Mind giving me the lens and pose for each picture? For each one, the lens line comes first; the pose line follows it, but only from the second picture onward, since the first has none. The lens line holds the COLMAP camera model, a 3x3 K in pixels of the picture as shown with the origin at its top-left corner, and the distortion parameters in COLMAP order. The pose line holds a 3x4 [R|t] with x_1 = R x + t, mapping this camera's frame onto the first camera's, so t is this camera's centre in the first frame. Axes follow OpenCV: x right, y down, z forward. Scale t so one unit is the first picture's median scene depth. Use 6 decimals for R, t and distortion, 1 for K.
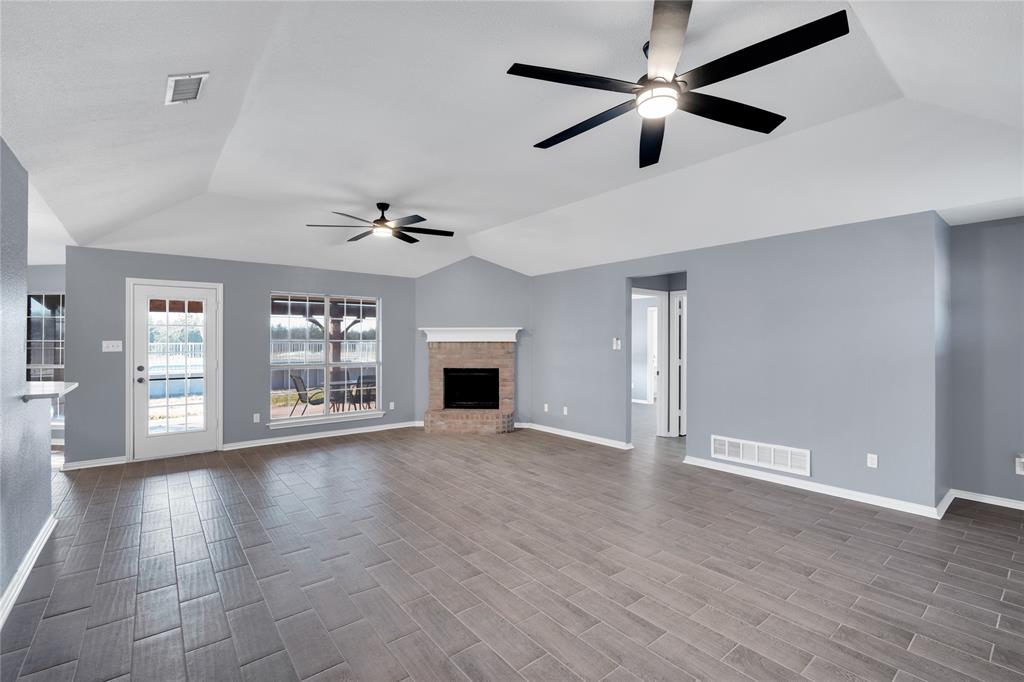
lens RADIAL K [[450.1, 0, 513.2], [0, 450.1, 338.3], [0, 0, 1]] dist [-0.001813, 0.000626]
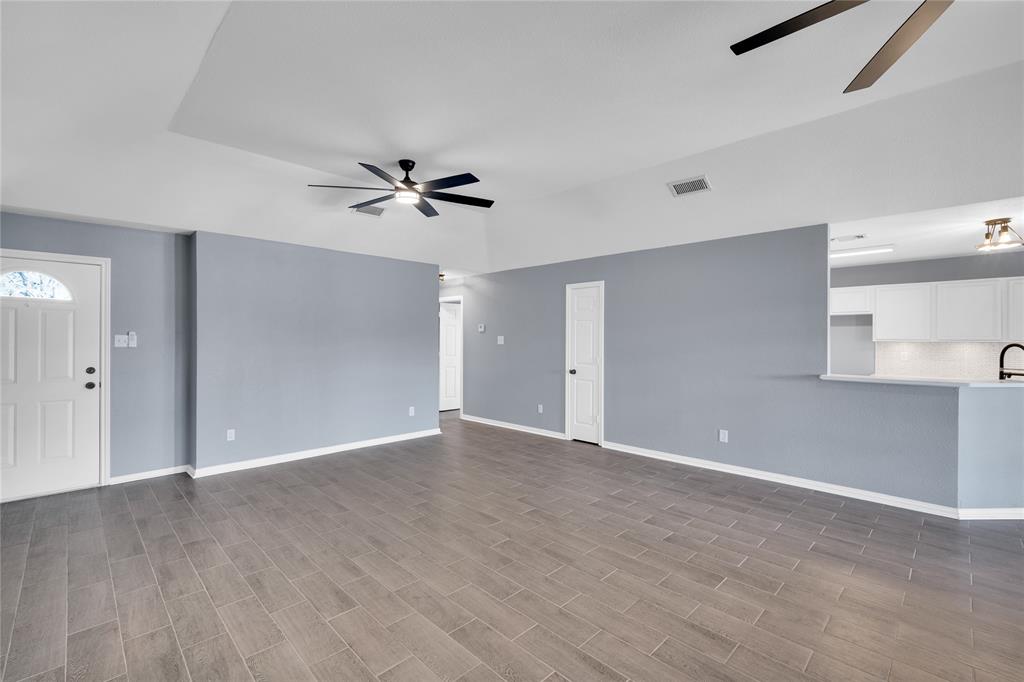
lens RADIAL K [[452.4, 0, 511.3], [0, 452.4, 346.0], [0, 0, 1]] dist [-0.001520, 0.000077]
pose [[-0.994954, -0.000711, -0.100334, 0.051054], [-0.001328, 0.999981, 0.006078, 0.013744], [0.100327, 0.006181, -0.994935, 1.393678]]
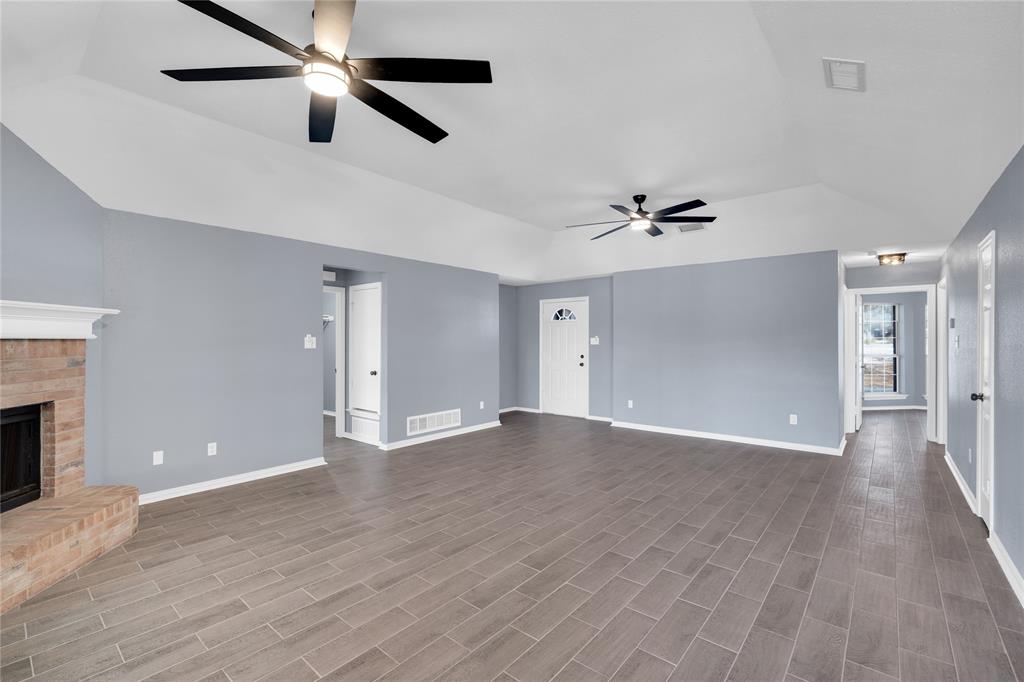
lens RADIAL K [[450.1, 0, 513.2], [0, 450.1, 338.3], [0, 0, 1]] dist [-0.001813, 0.000626]
pose [[-0.188729, 0.002374, 0.982026, -0.828612], [-0.008294, 0.999958, -0.004011, 0.008296], [-0.981994, -0.008902, -0.188701, 1.011131]]
